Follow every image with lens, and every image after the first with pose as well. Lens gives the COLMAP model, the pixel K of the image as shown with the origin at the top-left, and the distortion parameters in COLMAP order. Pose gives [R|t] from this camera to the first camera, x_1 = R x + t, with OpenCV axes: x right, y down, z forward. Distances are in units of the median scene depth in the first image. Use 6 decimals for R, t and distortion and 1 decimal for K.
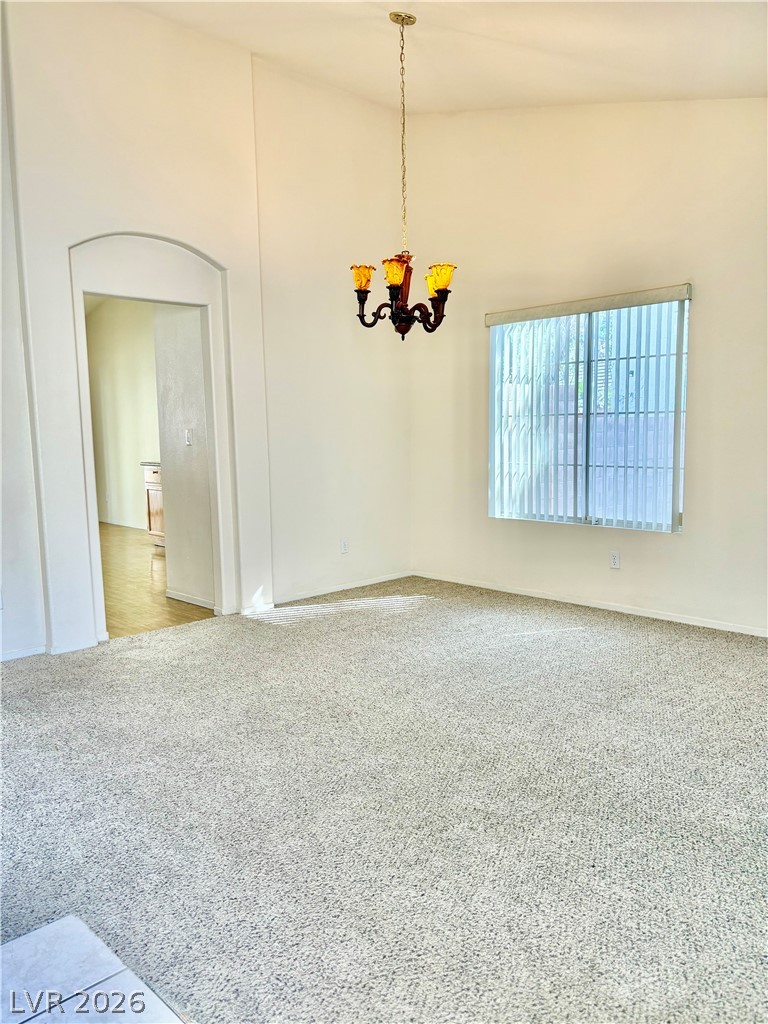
lens RADIAL K [[771.1, 0, 383.9], [0, 771.1, 512.2], [0, 0, 1]] dist [0.030868, -0.039514]
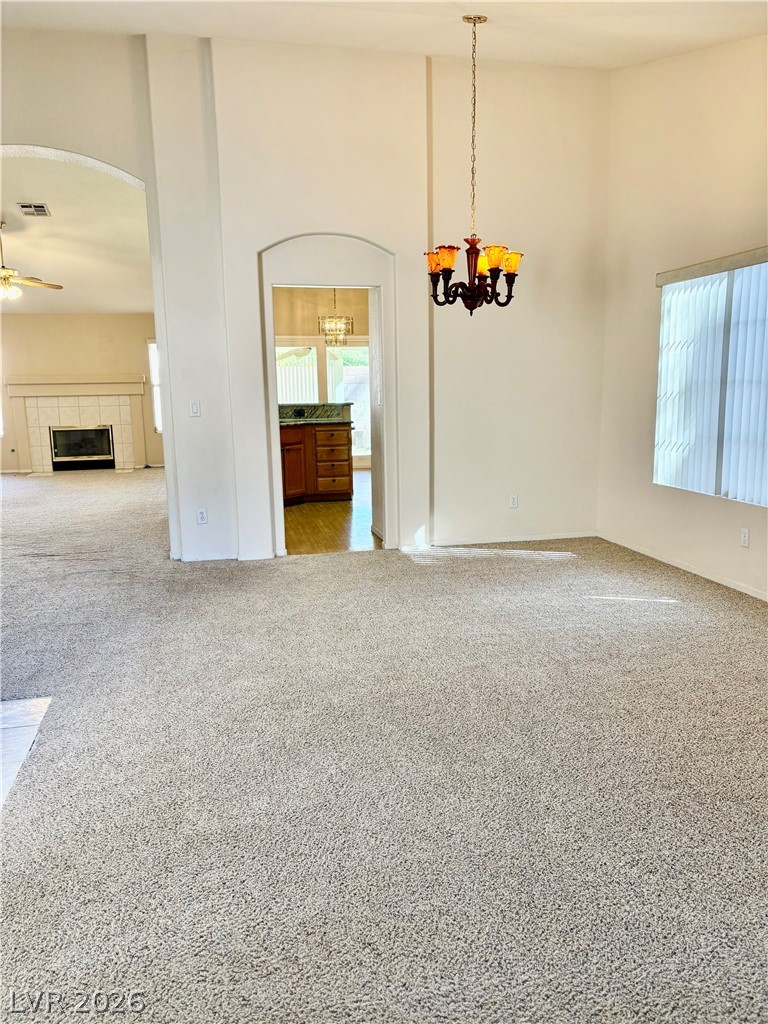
lens RADIAL K [[771.1, 0, 380.8], [0, 771.1, 510.8], [0, 0, 1]] dist [0.030868, -0.039514]
pose [[0.865873, 0.090885, -0.491940, 0.434860], [-0.059661, 0.995101, 0.078833, -0.021614], [0.496694, -0.038910, 0.867053, -0.032632]]
